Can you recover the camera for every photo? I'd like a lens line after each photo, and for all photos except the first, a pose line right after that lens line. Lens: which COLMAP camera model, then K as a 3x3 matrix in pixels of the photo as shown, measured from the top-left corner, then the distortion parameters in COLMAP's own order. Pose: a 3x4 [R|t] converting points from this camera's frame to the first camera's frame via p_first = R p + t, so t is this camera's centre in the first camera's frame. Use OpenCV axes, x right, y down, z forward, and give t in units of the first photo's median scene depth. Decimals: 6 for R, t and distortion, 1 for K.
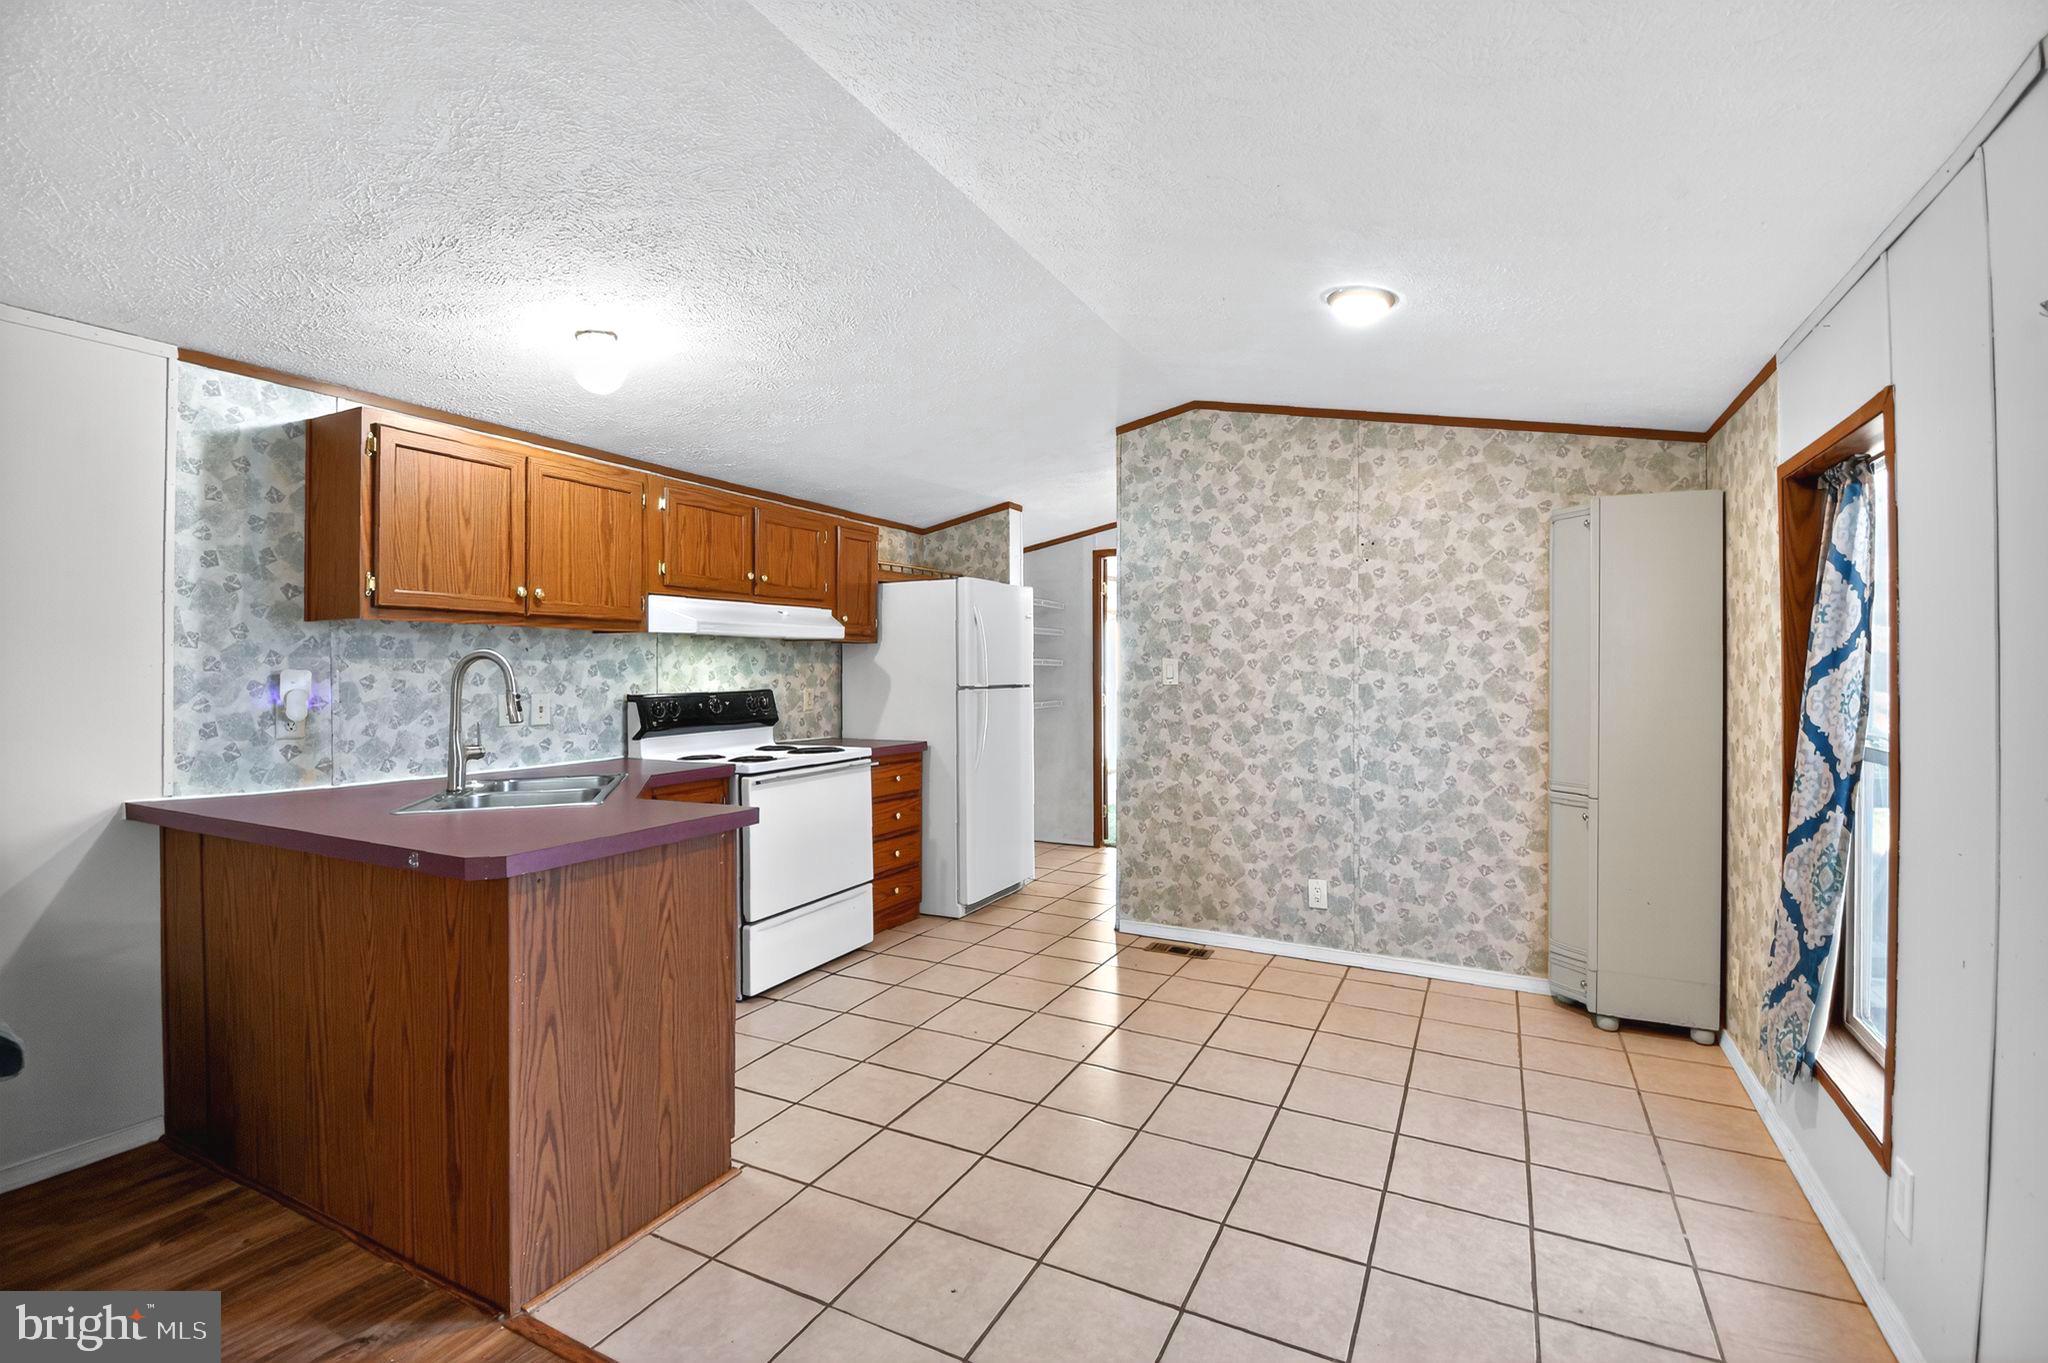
lens RADIAL K [[912.9, 0, 1019.0], [0, 912.9, 659.5], [0, 0, 1]] dist [0.000108, -0.000215]
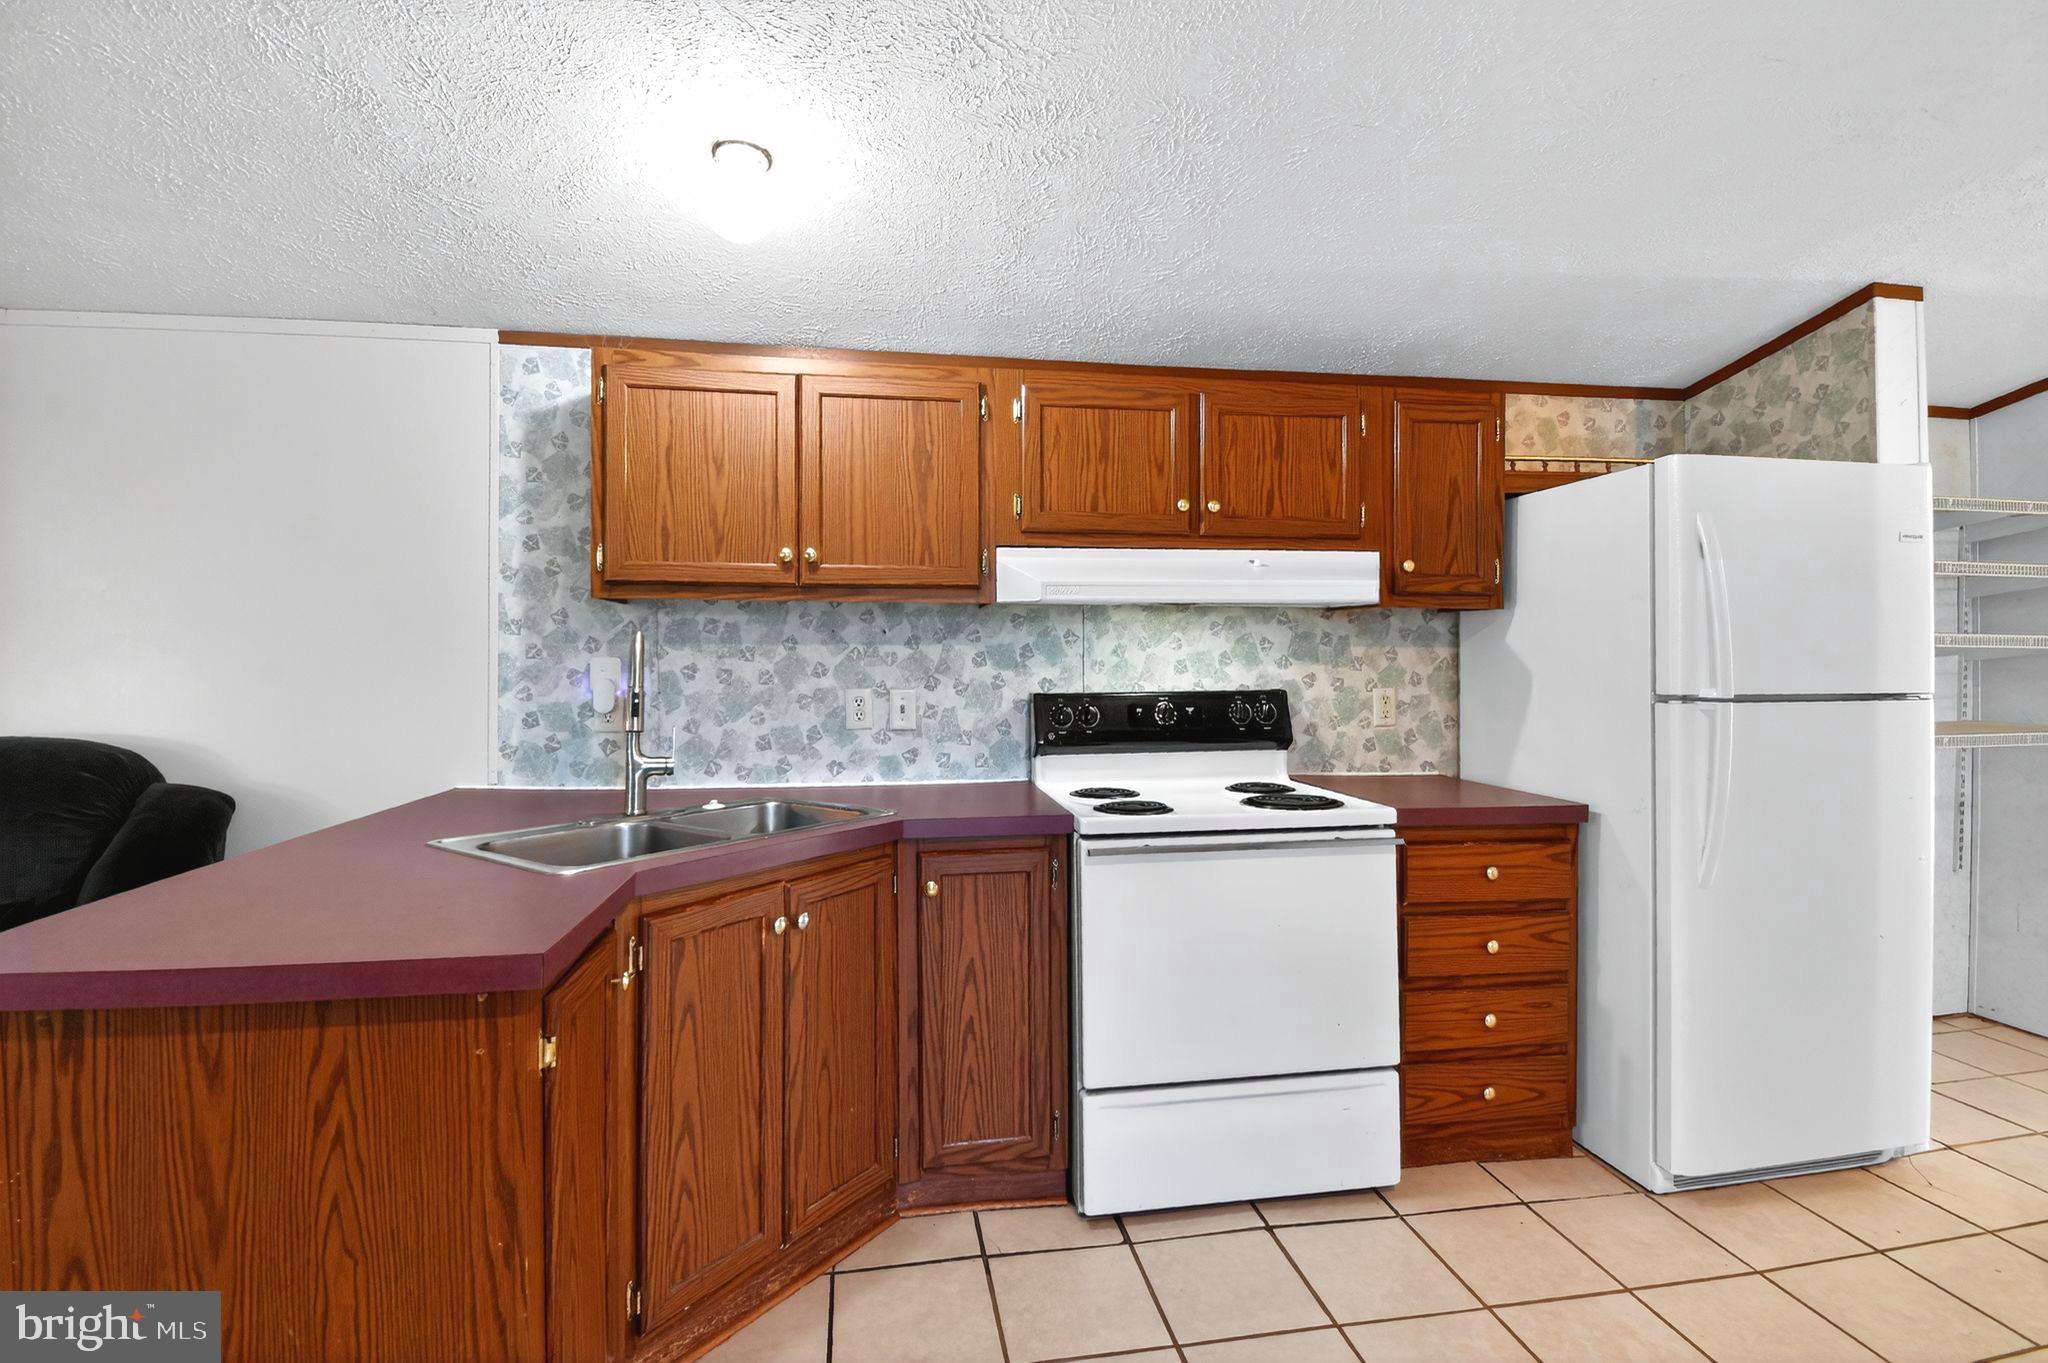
lens RADIAL K [[943.2, 0, 1018.8], [0, 943.2, 649.4], [0, 0, 1]] dist [0.020131, -0.022386]
pose [[0.596512, -0.004732, -0.802590, 0.158887], [0.008206, 0.999966, 0.000203, 0.004742], [0.802562, -0.006707, 0.596531, 0.566285]]
